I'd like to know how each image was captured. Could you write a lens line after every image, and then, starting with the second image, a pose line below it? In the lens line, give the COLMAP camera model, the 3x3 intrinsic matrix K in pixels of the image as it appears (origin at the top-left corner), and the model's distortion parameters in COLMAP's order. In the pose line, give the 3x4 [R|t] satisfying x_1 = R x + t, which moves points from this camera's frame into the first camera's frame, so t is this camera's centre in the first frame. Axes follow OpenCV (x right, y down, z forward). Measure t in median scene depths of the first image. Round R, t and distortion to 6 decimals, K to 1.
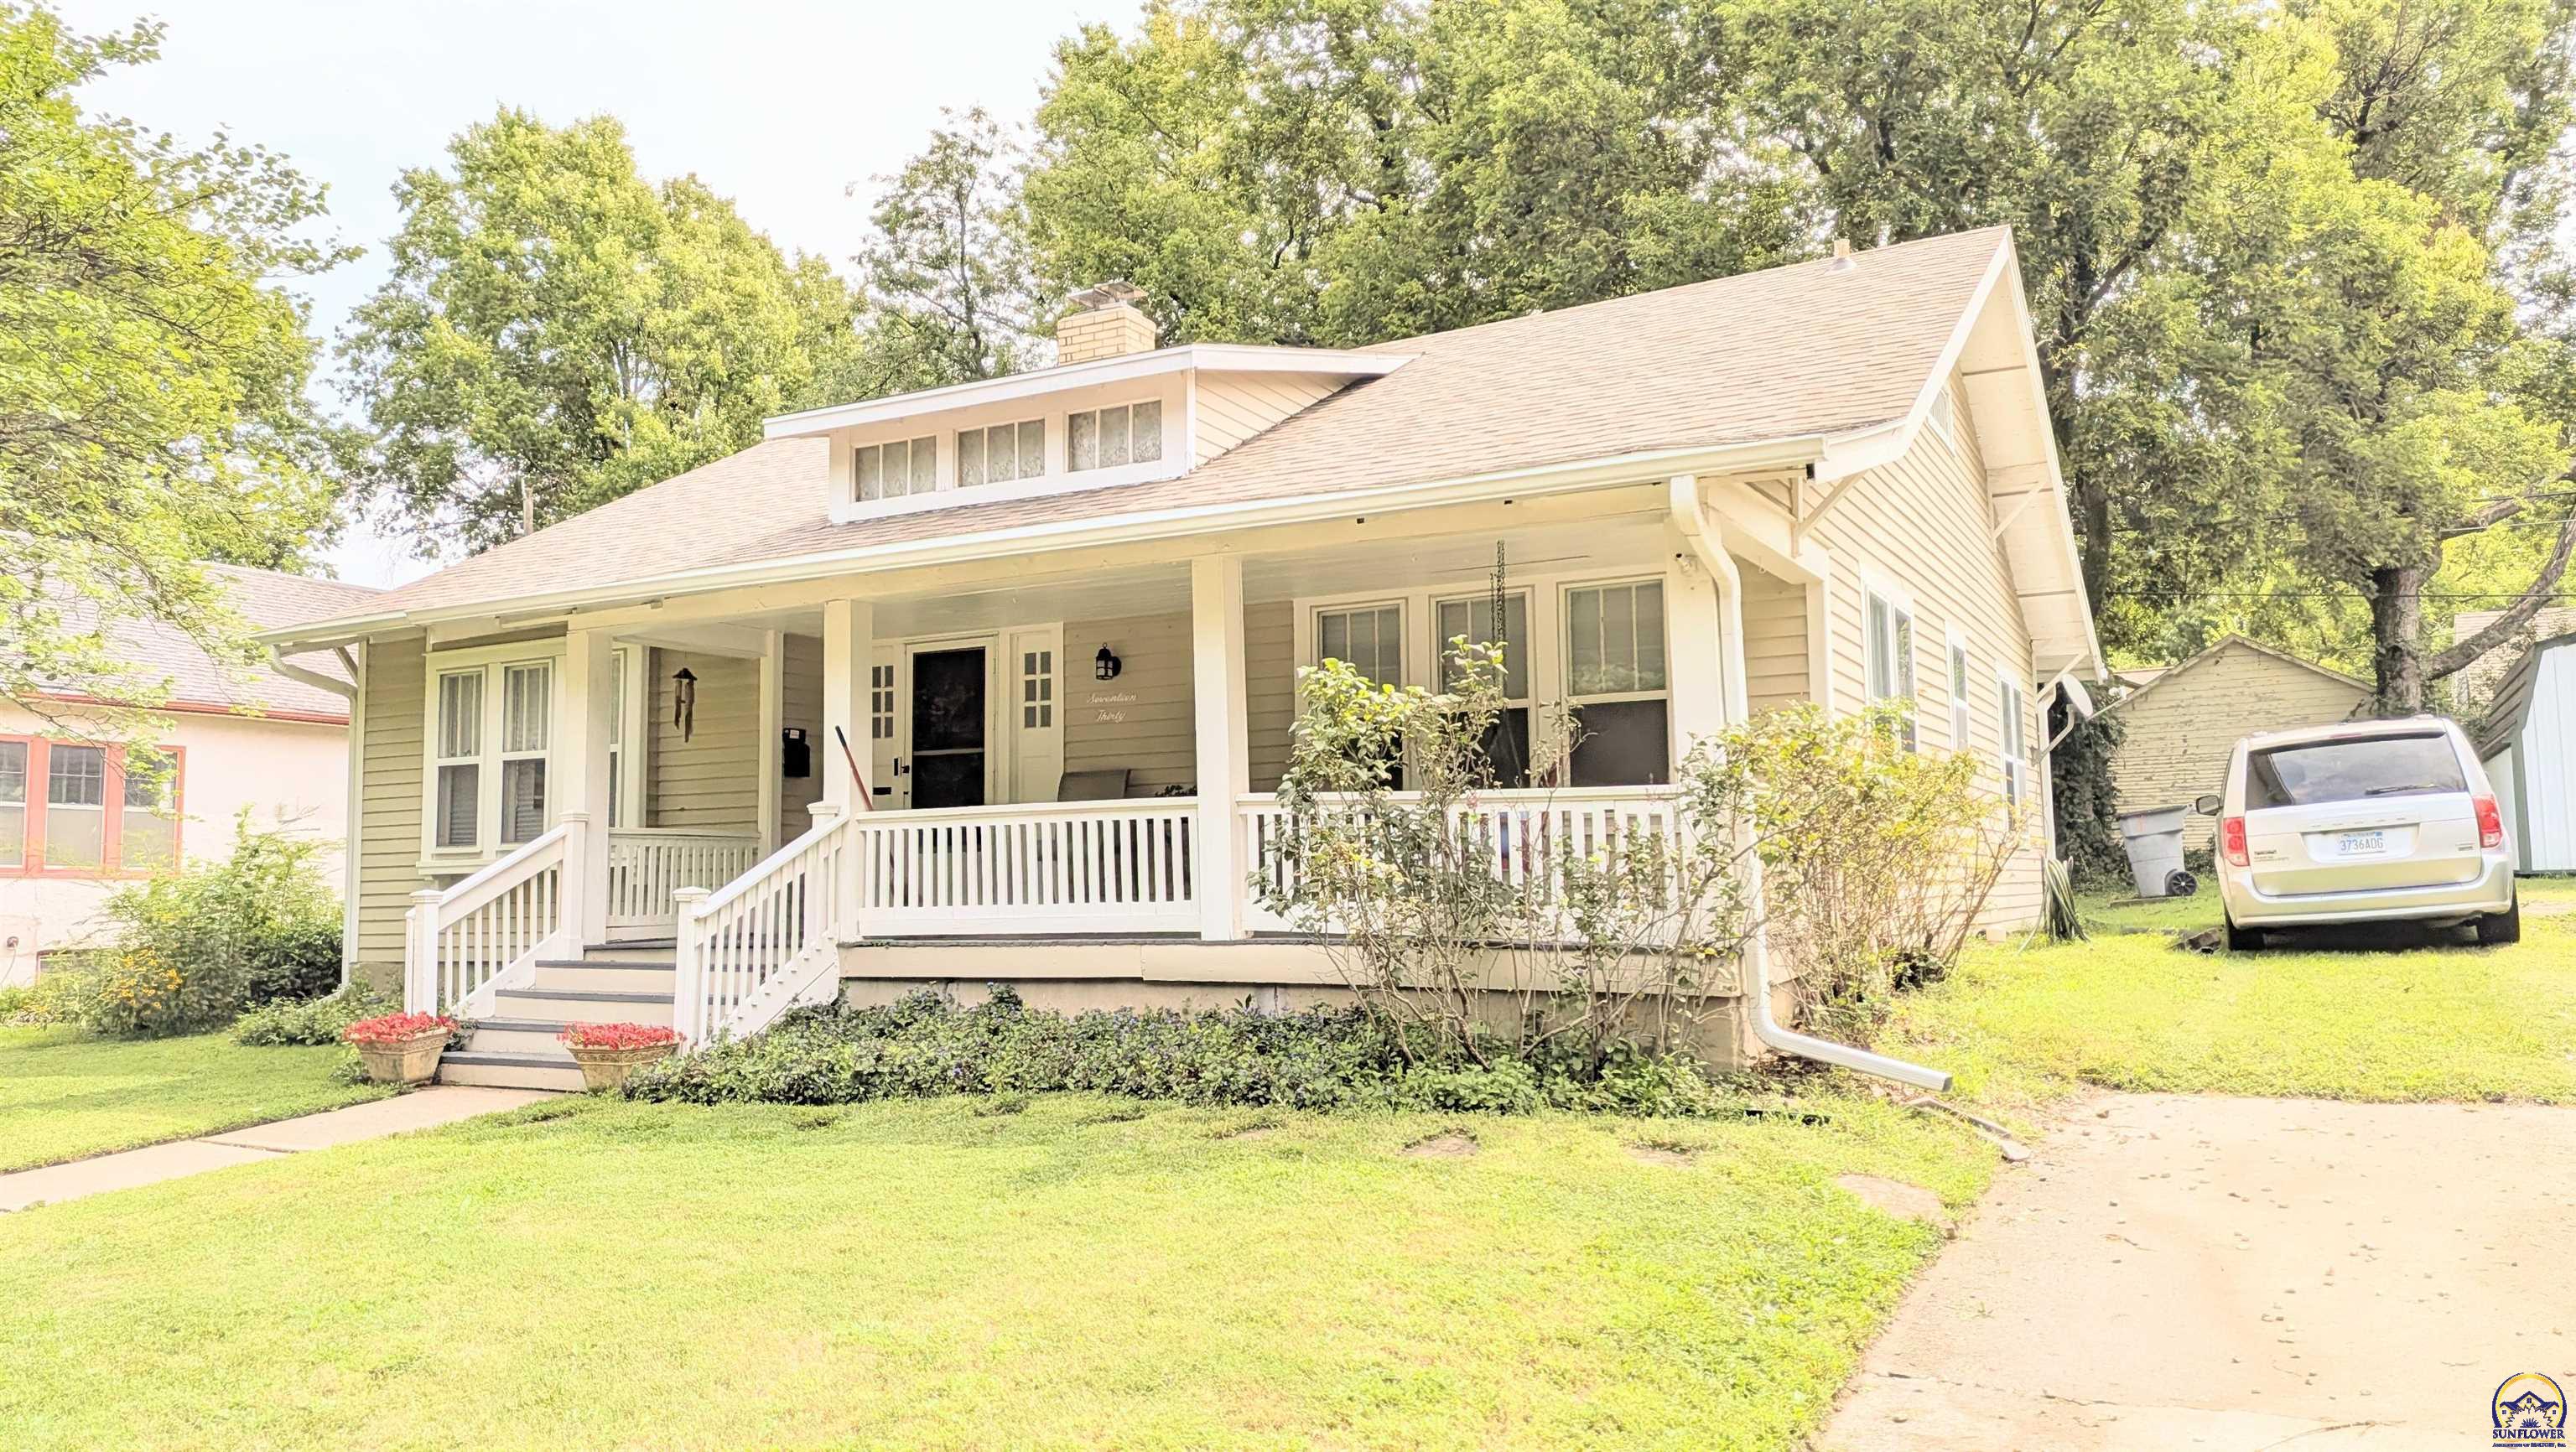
lens RADIAL K [[1830.2, 0, 1289.7], [0, 1830.2, 727.9], [0, 0, 1]] dist [0.002610, -0.001747]
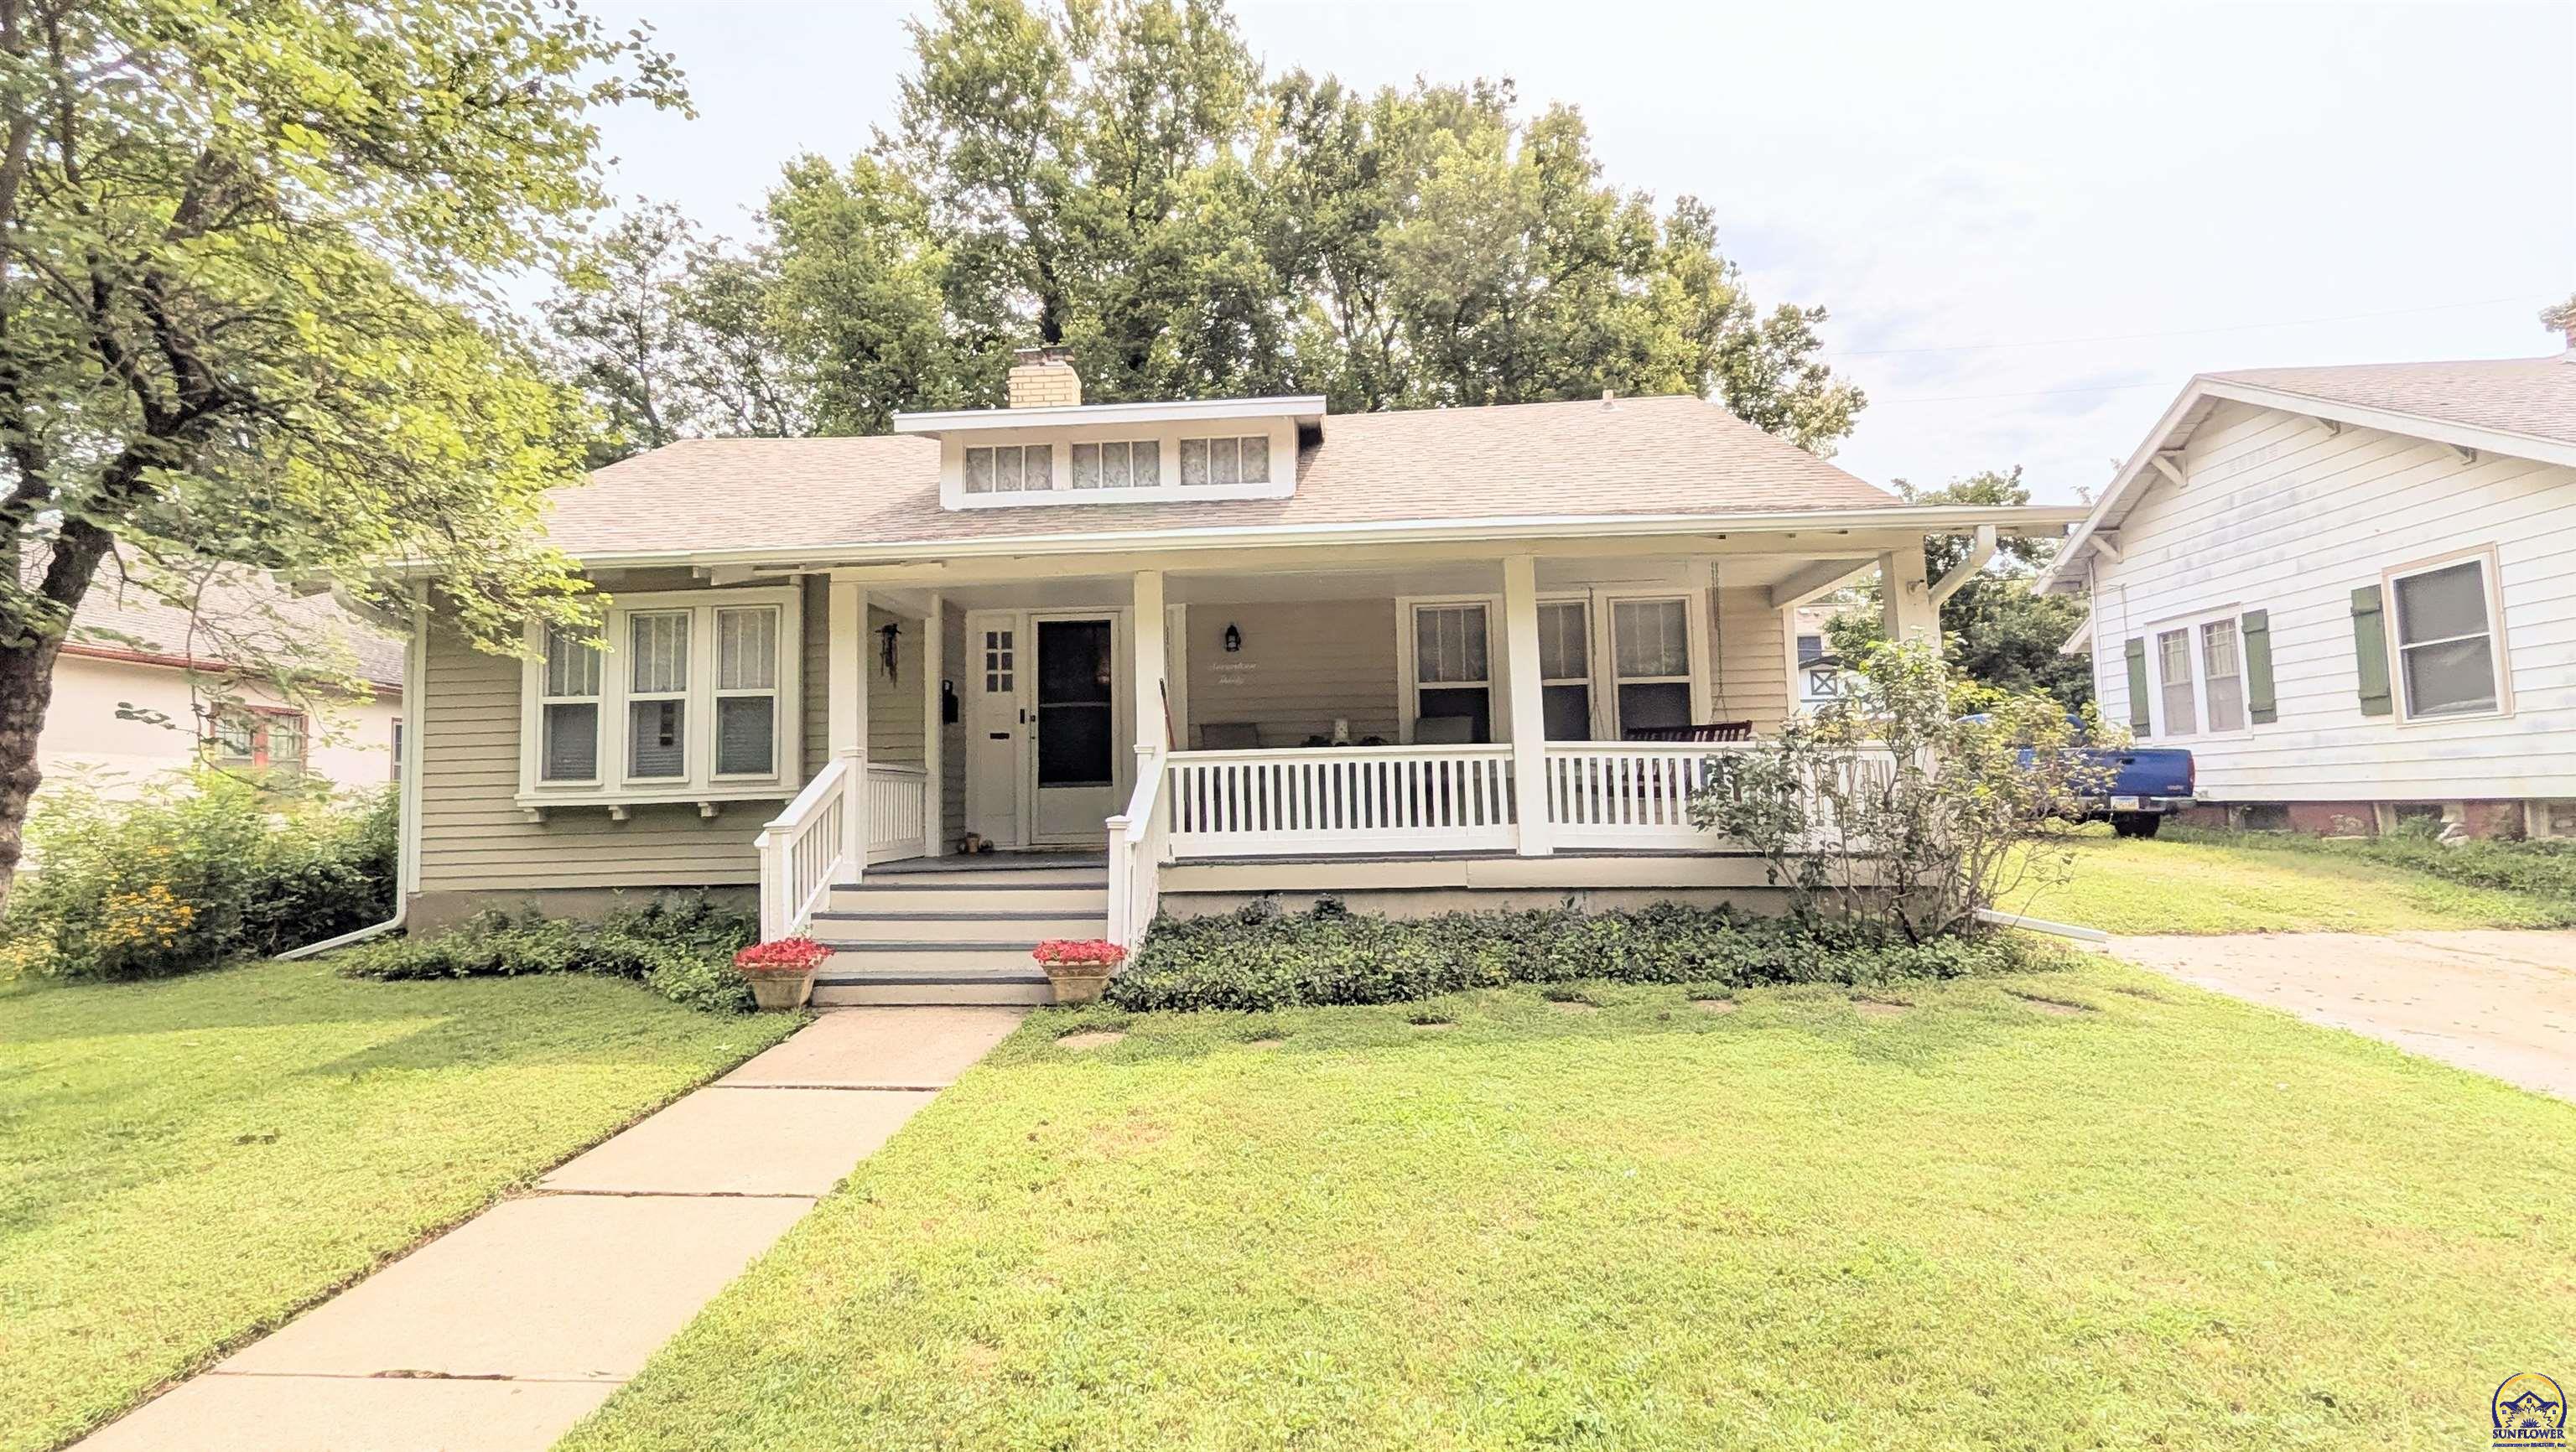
lens RADIAL K [[1232.1, 0, 1283.7], [0, 1232.1, 715.9], [0, 0, 1]] dist [-0.004375, -0.000084]
pose [[0.914500, 0.032848, 0.403250, -0.405288], [-0.032421, 0.999443, -0.007888, 0.022671], [-0.403285, -0.005860, 0.915056, 0.208487]]
